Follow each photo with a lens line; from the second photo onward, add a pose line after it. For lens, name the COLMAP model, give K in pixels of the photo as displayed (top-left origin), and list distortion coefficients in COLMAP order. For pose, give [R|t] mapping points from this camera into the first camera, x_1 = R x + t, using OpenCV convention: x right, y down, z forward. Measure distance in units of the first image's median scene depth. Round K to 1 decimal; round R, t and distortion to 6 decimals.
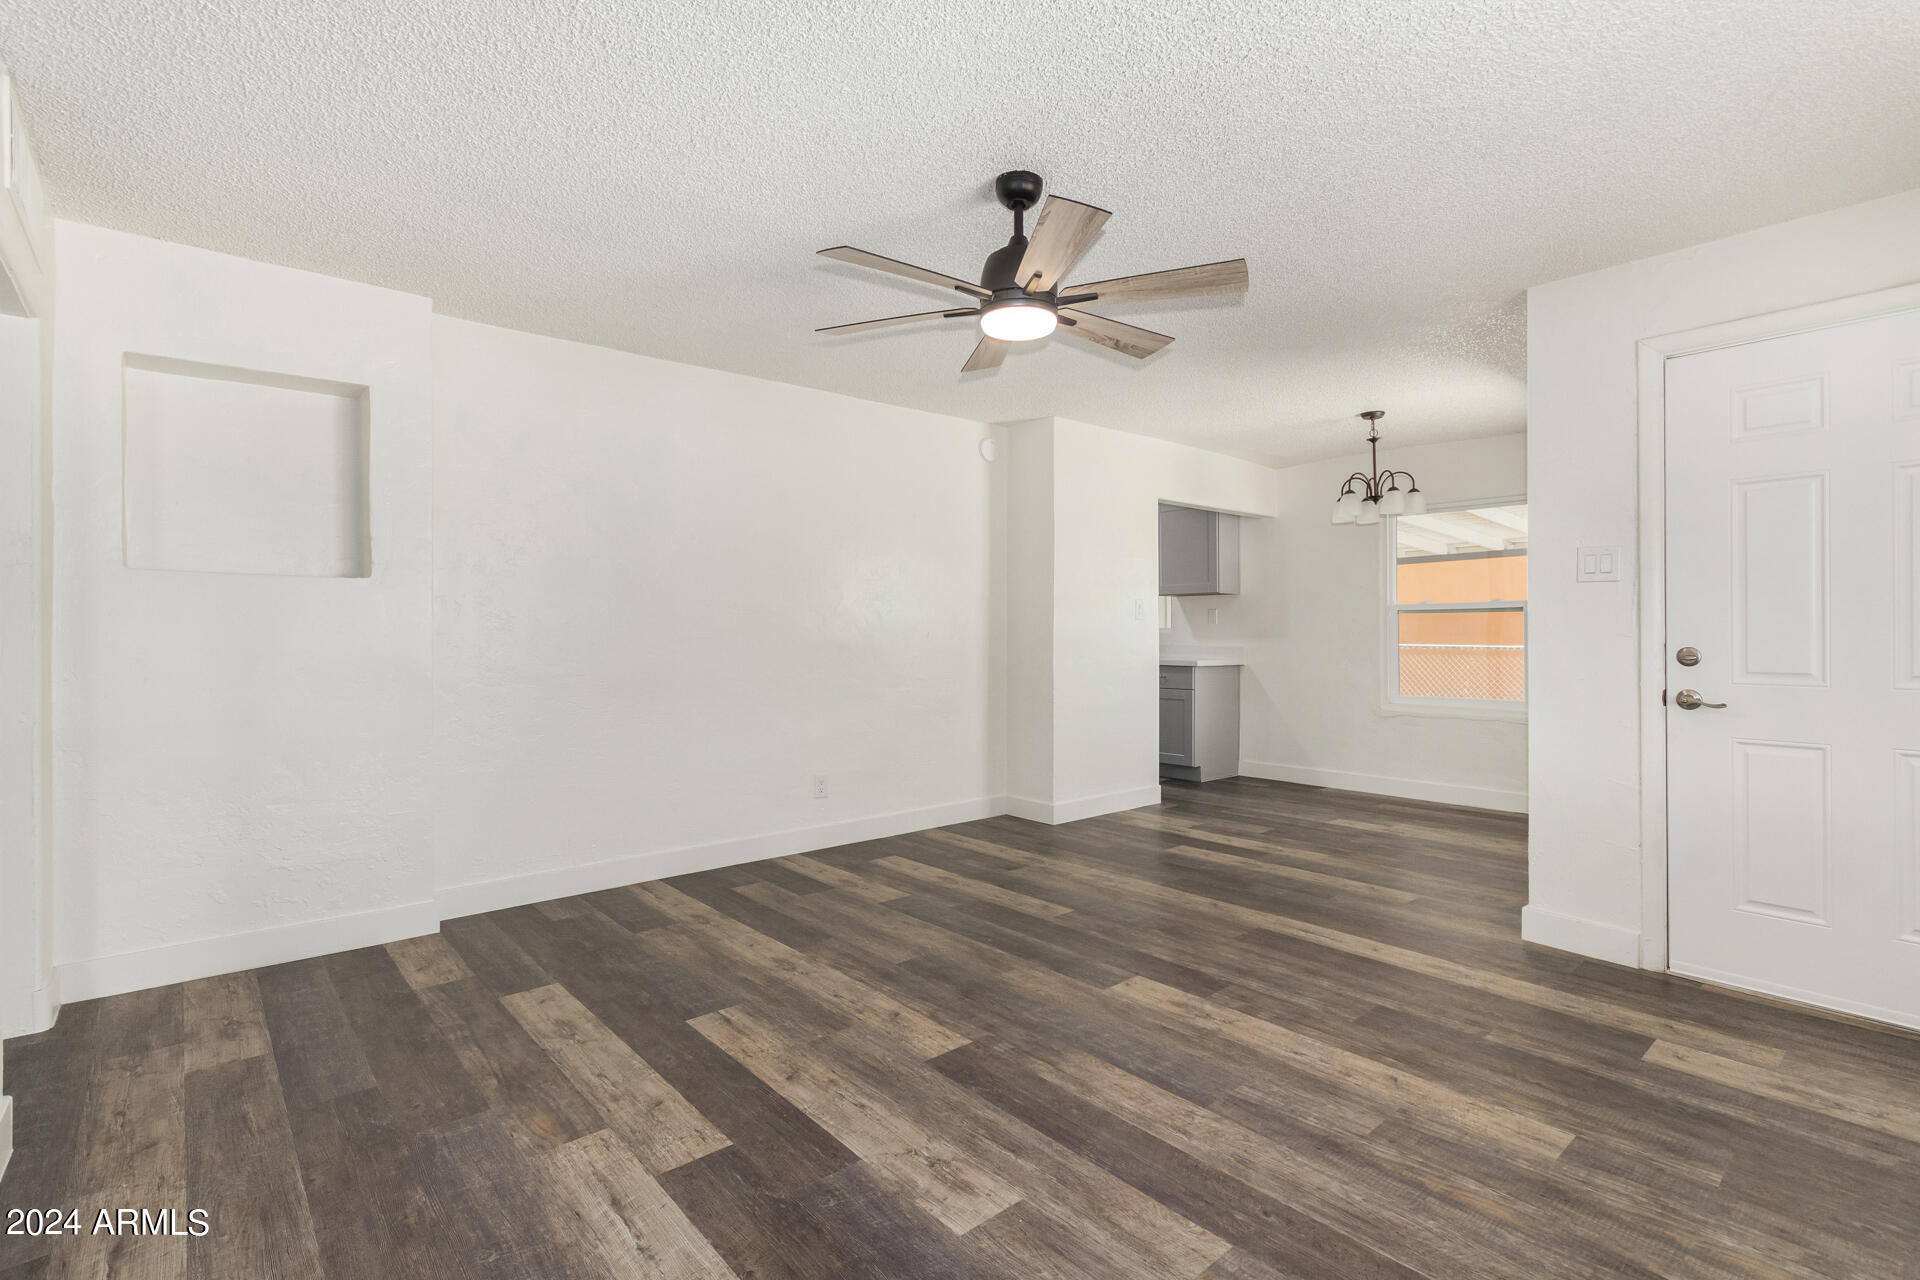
lens RADIAL K [[882.7, 0, 968.0], [0, 882.7, 638.9], [0, 0, 1]] dist [0.003947, 0.000519]
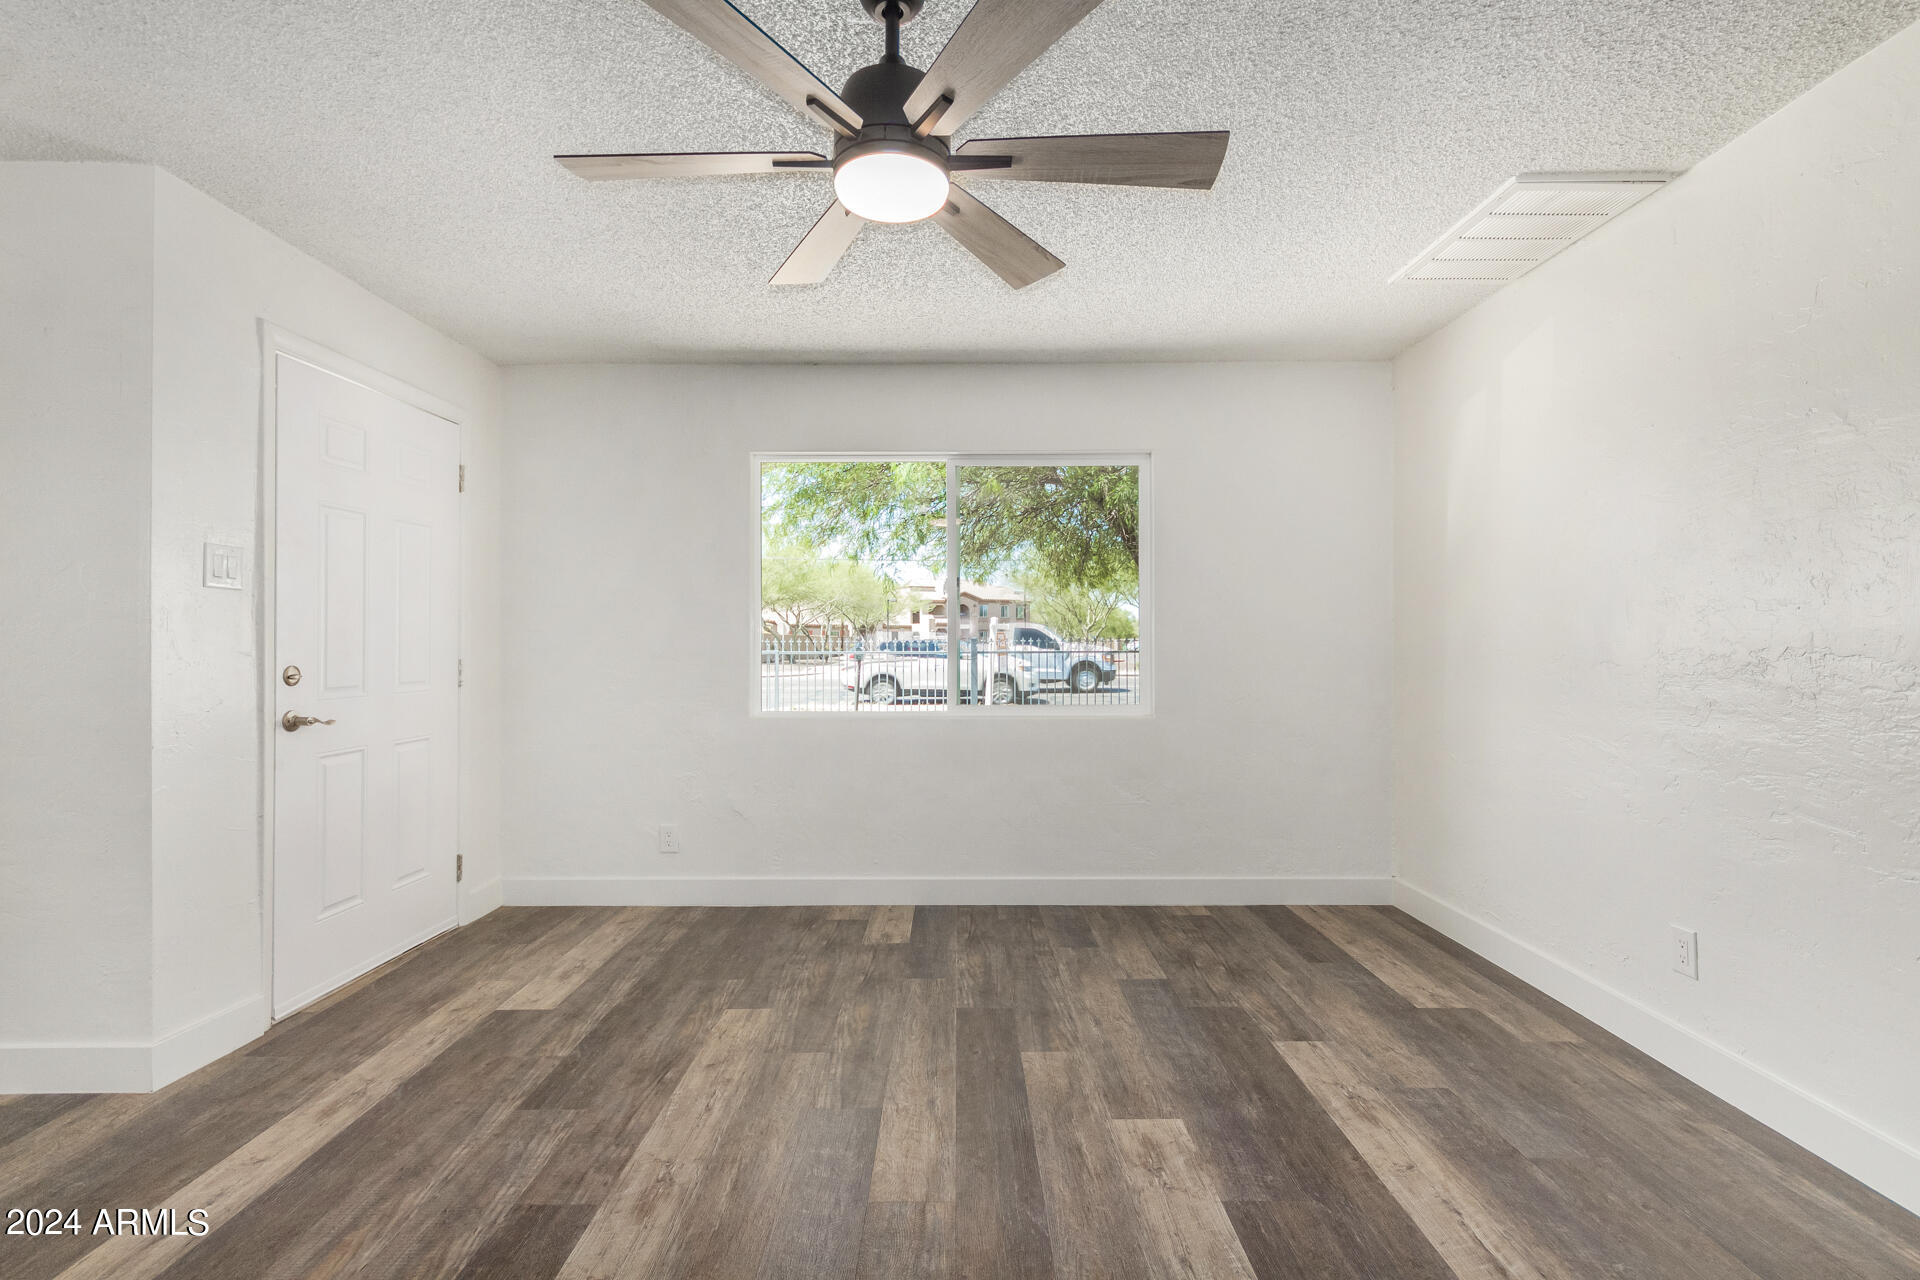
lens RADIAL K [[893.3, 0, 965.1], [0, 893.3, 627.7], [0, 0, 1]] dist [0.004313, 0.000303]
pose [[-0.754767, 0.014739, 0.655827, -0.407365], [0.009521, 0.999888, -0.011515, -0.014341], [-0.655924, -0.002448, -0.754823, 1.407750]]
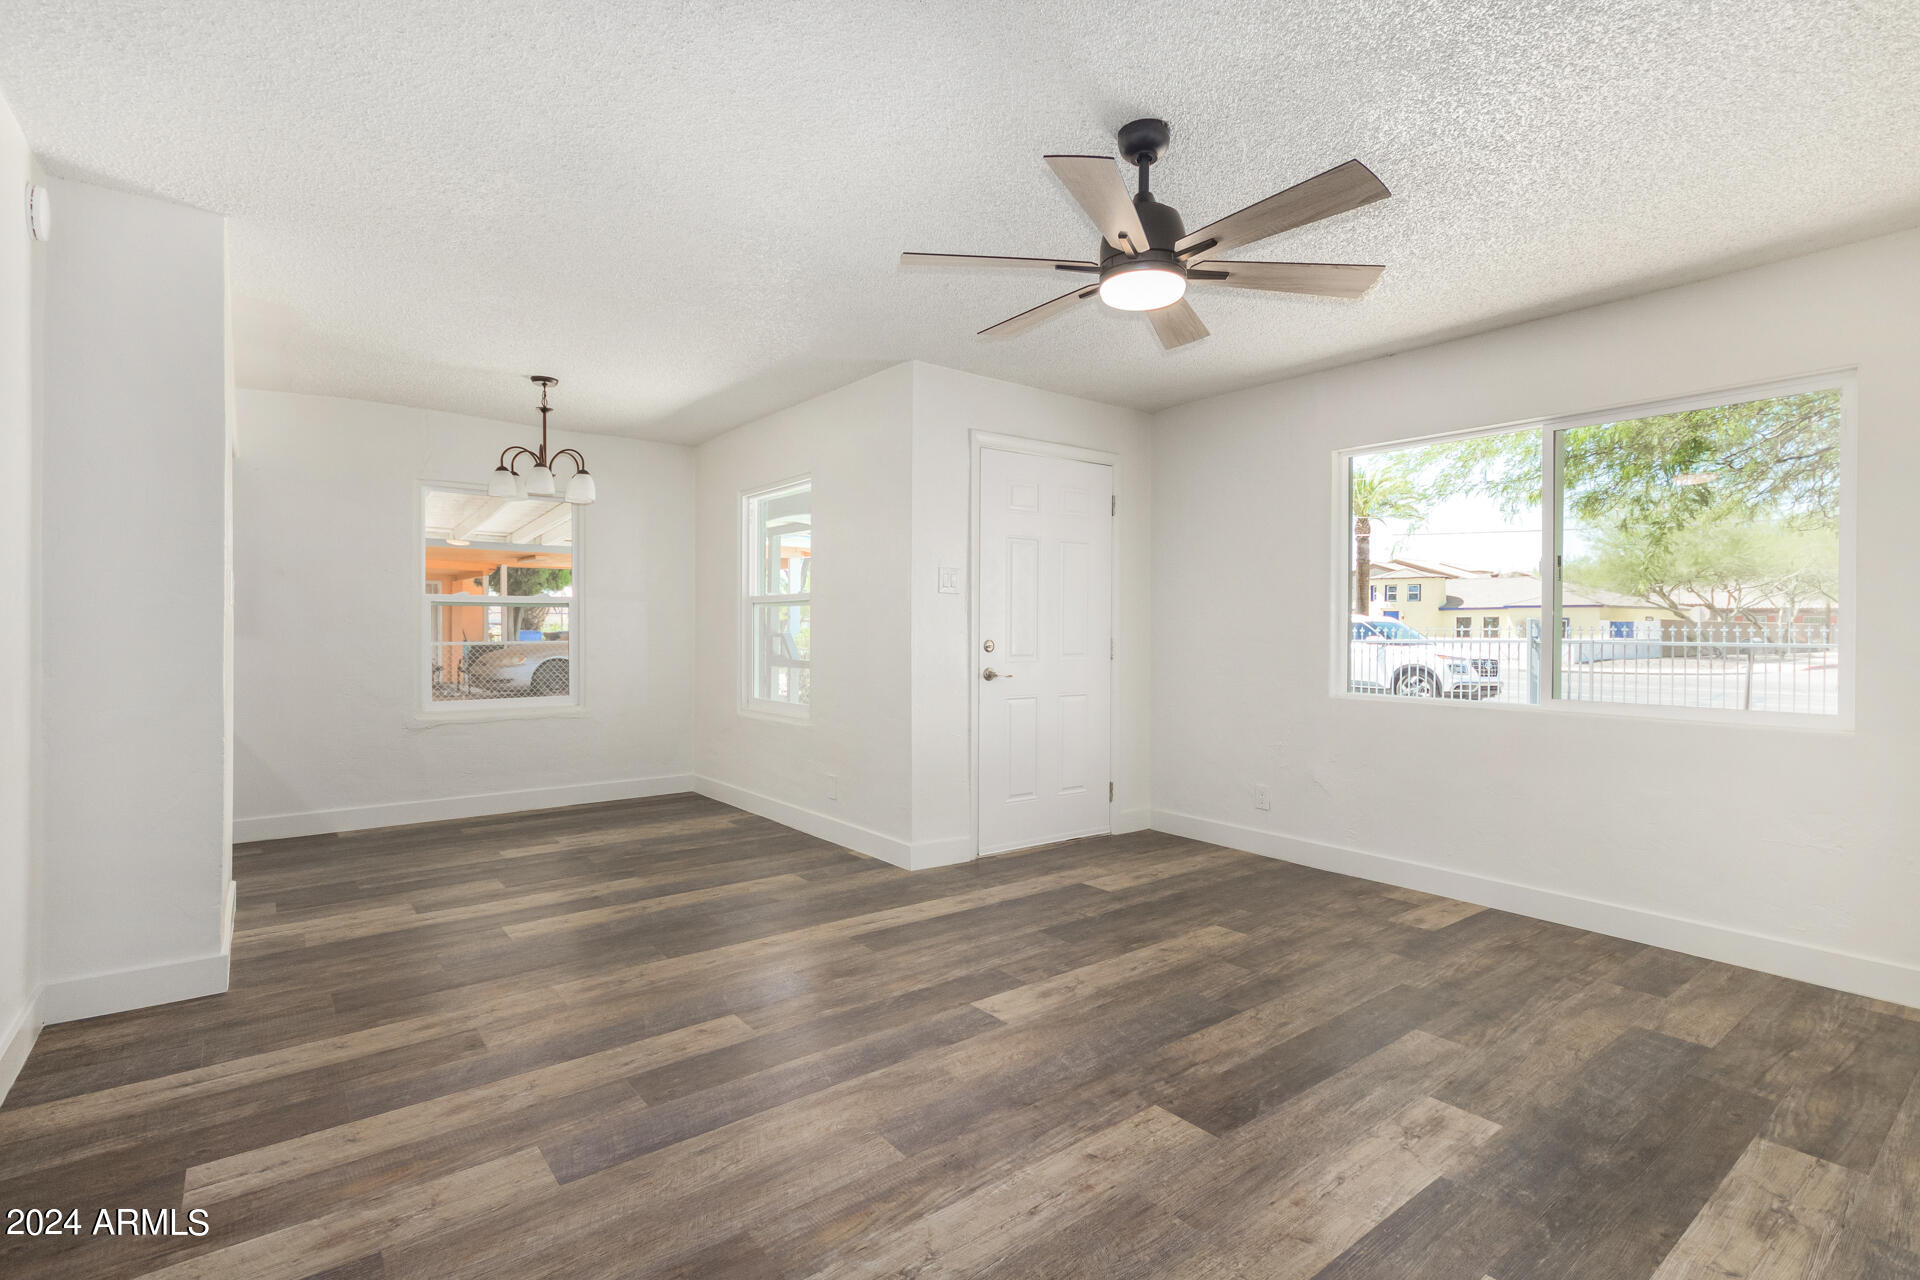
lens RADIAL K [[904.6, 0, 950.4], [0, 904.6, 632.9], [0, 0, 1]] dist [0.004507, 0.000332]
pose [[0.063174, -0.003291, 0.997997, -0.844502], [0.002878, 0.999991, 0.003116, -0.008710], [-0.997998, 0.002676, 0.063183, 1.085341]]
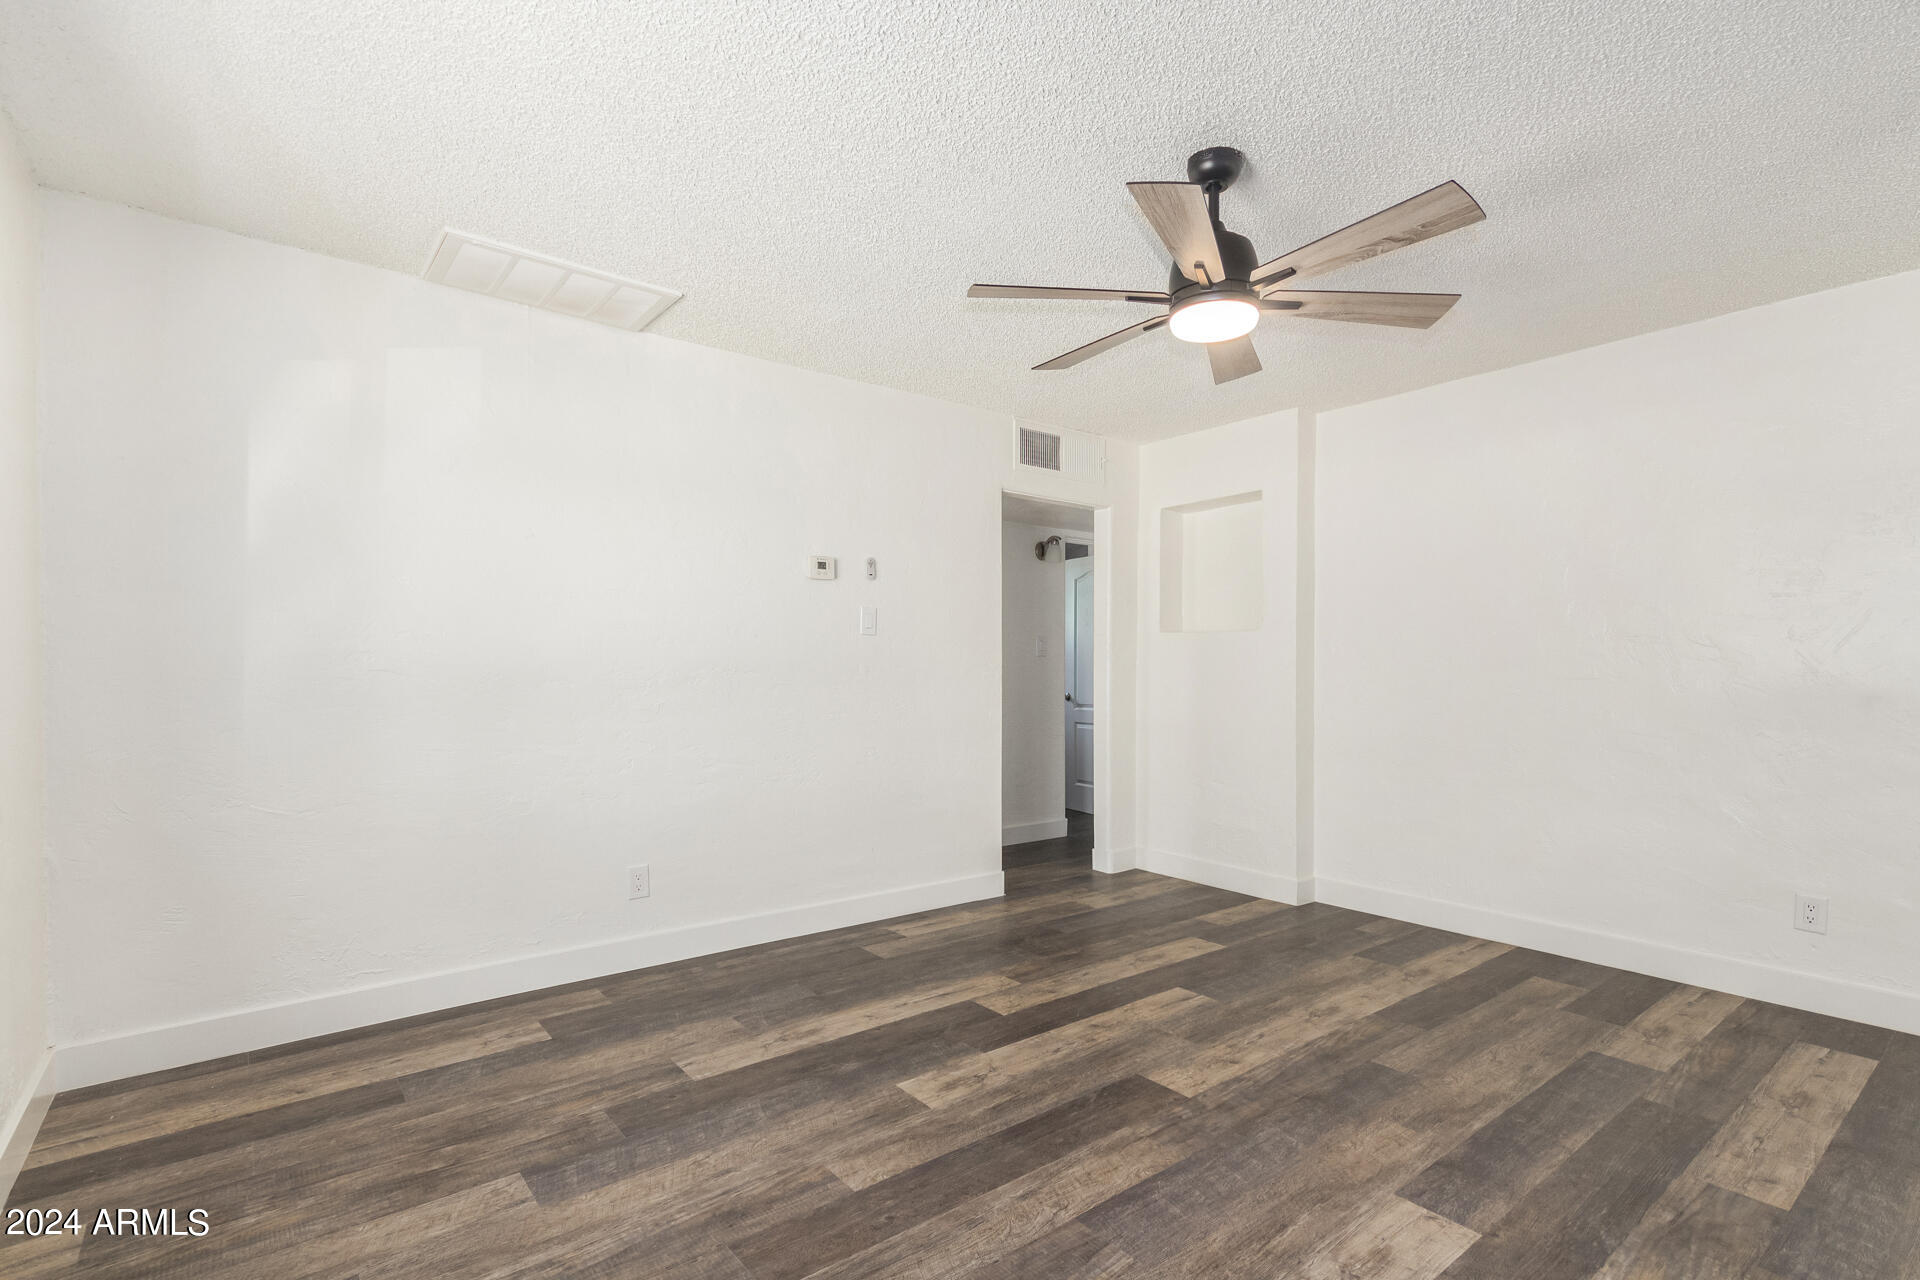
lens RADIAL K [[906.3, 0, 957.5], [0, 906.3, 668.2], [0, 0, 1]] dist [0.006382, 0.000383]
pose [[-0.051019, 0.000681, -0.998697, 0.947035], [-0.012198, 0.999925, 0.001305, -0.006072], [0.998623, 0.012249, -0.051007, 0.753991]]
